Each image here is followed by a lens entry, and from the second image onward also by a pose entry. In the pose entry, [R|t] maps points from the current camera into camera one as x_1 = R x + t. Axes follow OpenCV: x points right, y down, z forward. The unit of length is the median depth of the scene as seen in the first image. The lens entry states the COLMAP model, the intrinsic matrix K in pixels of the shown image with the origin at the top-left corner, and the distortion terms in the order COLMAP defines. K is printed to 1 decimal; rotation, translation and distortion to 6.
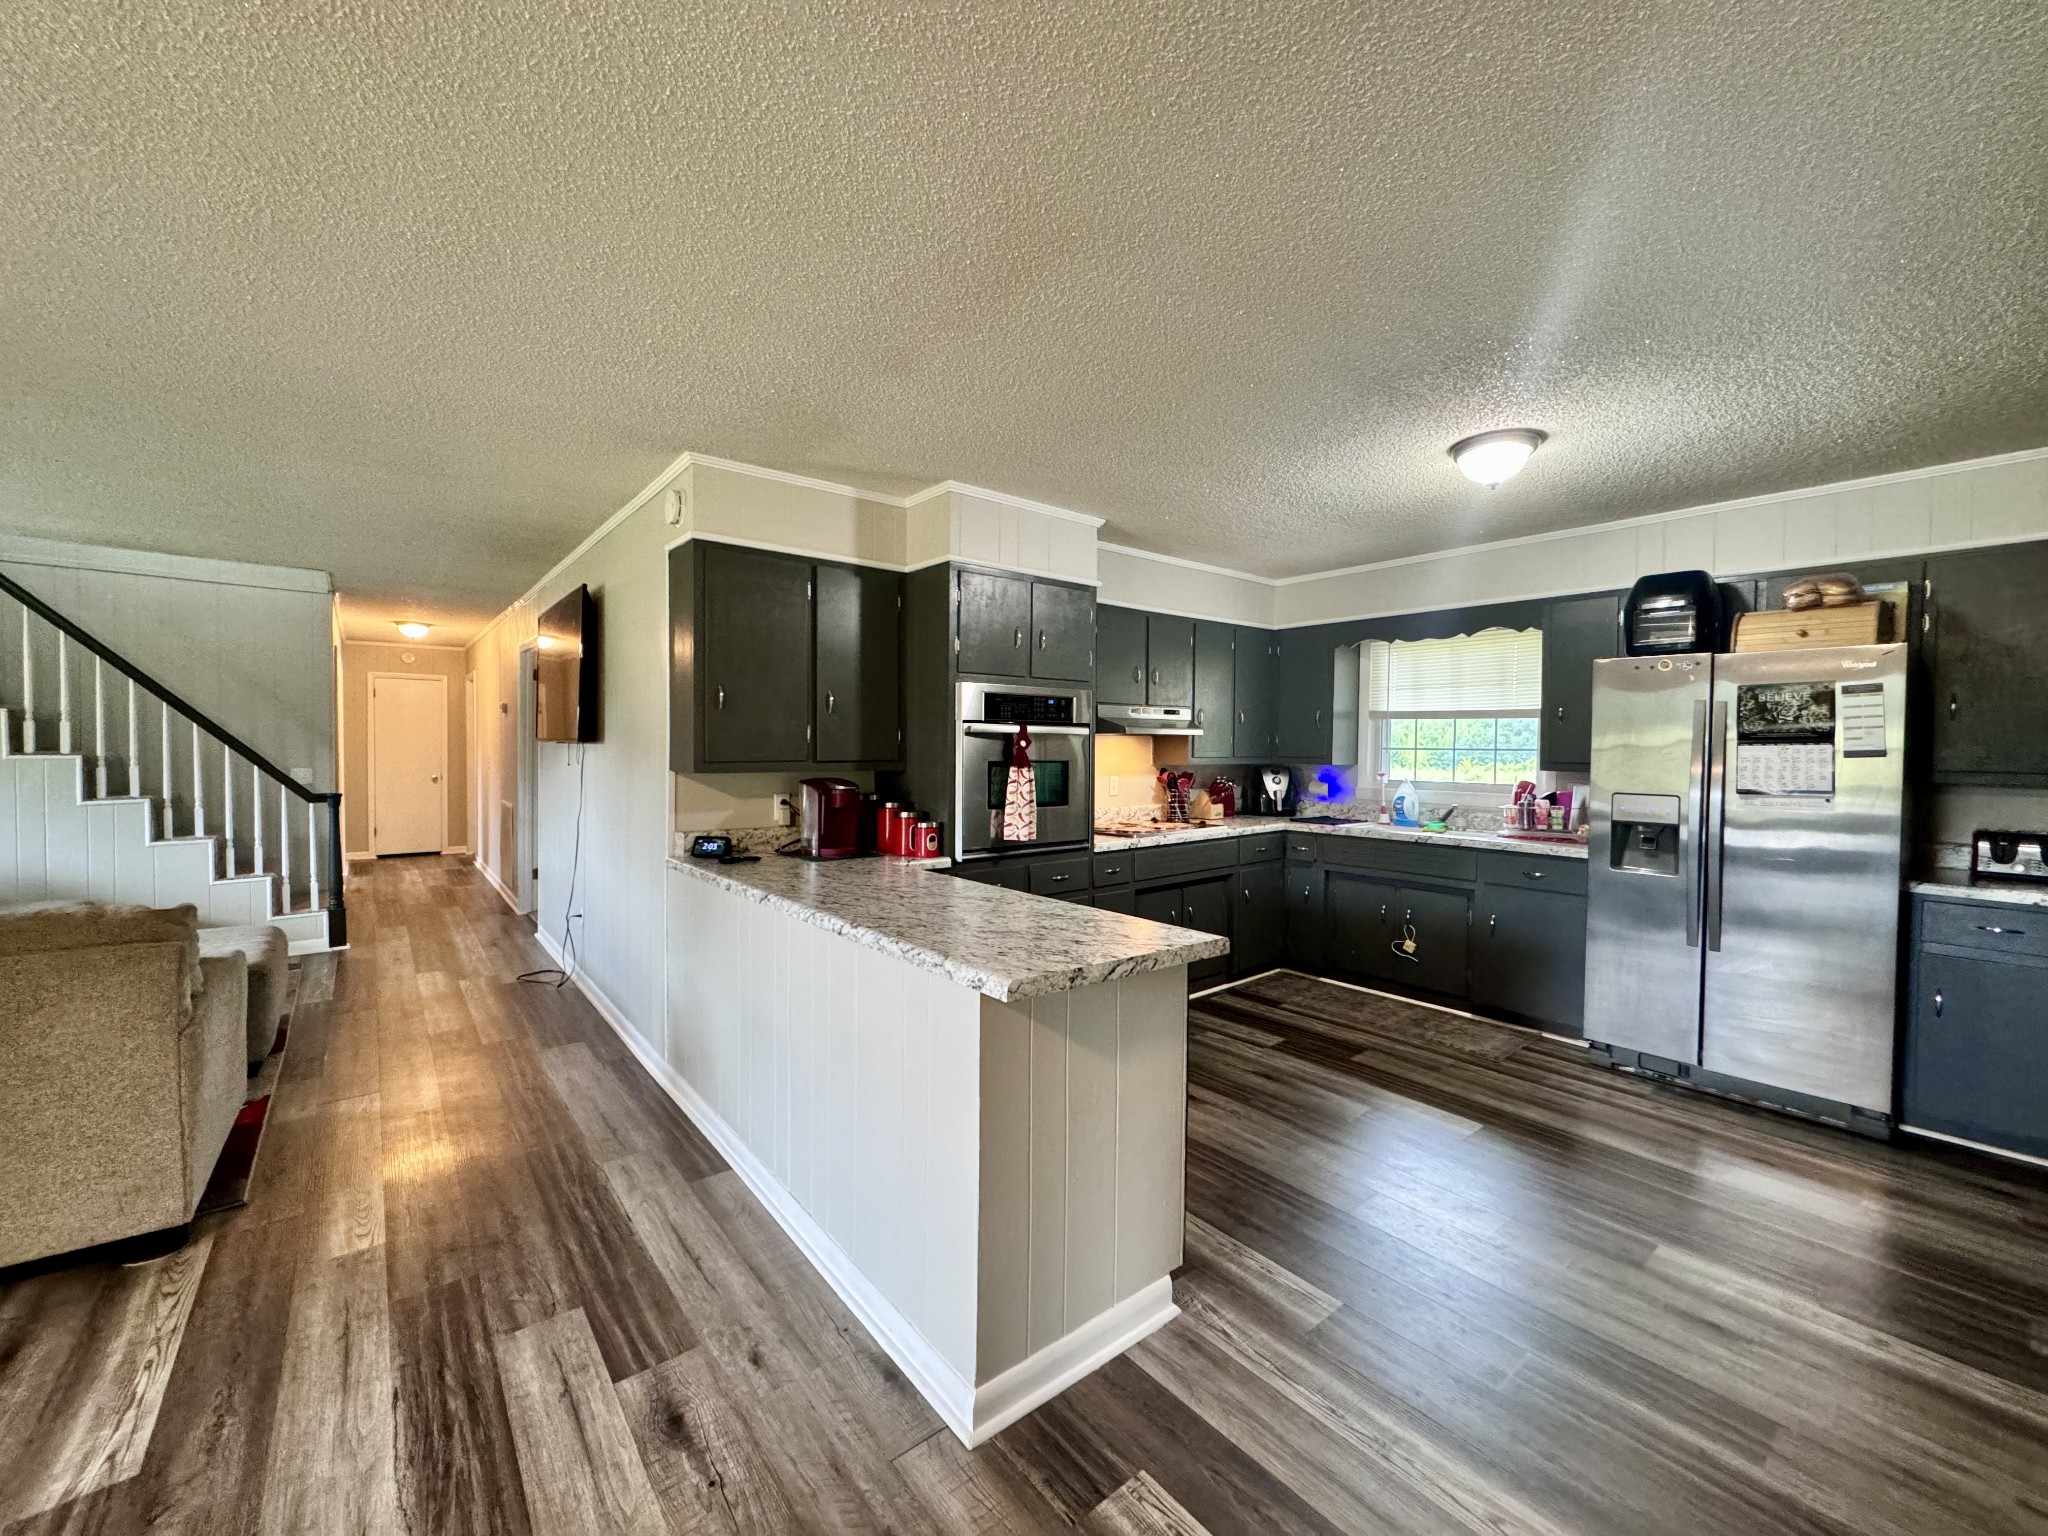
lens RADIAL K [[805.5, 0, 1024.0], [0, 805.5, 768.0], [0, 0, 1]] dist [-0.006767, -0.000409]
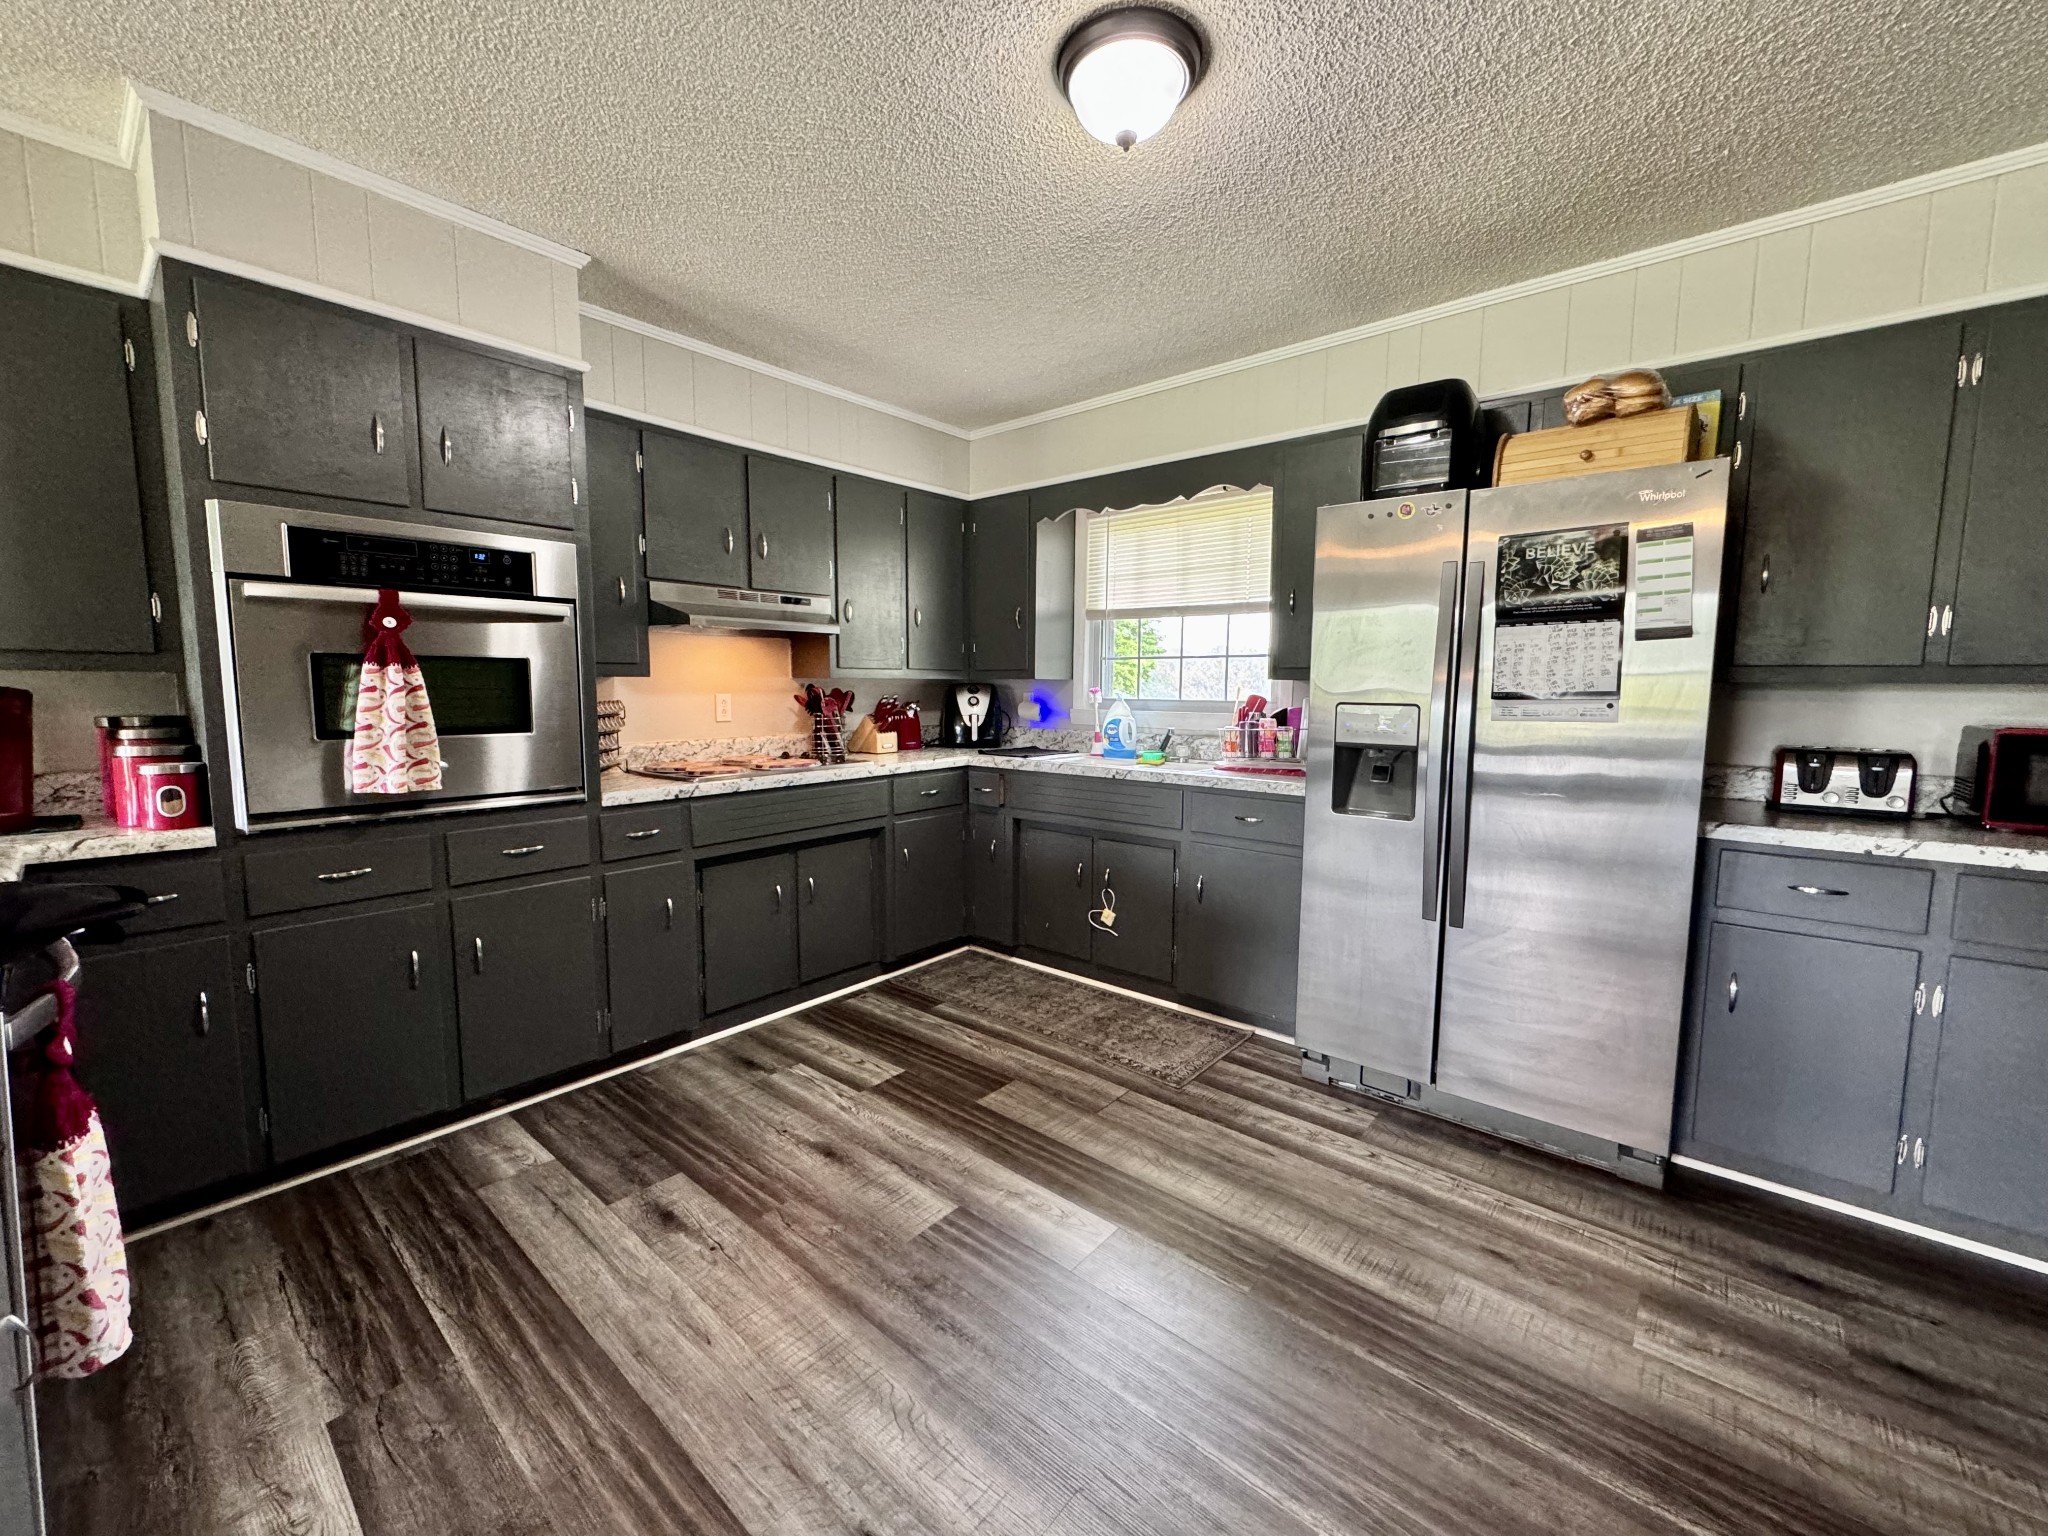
lens RADIAL K [[805.5, 0, 1024.0], [0, 805.5, 768.0], [0, 0, 1]] dist [-0.006767, -0.000409]
pose [[0.982451, -0.020223, 0.185423, 0.326749], [0.006156, 0.997079, 0.076128, 0.031254], [-0.186421, -0.073650, 0.979706, 0.352809]]
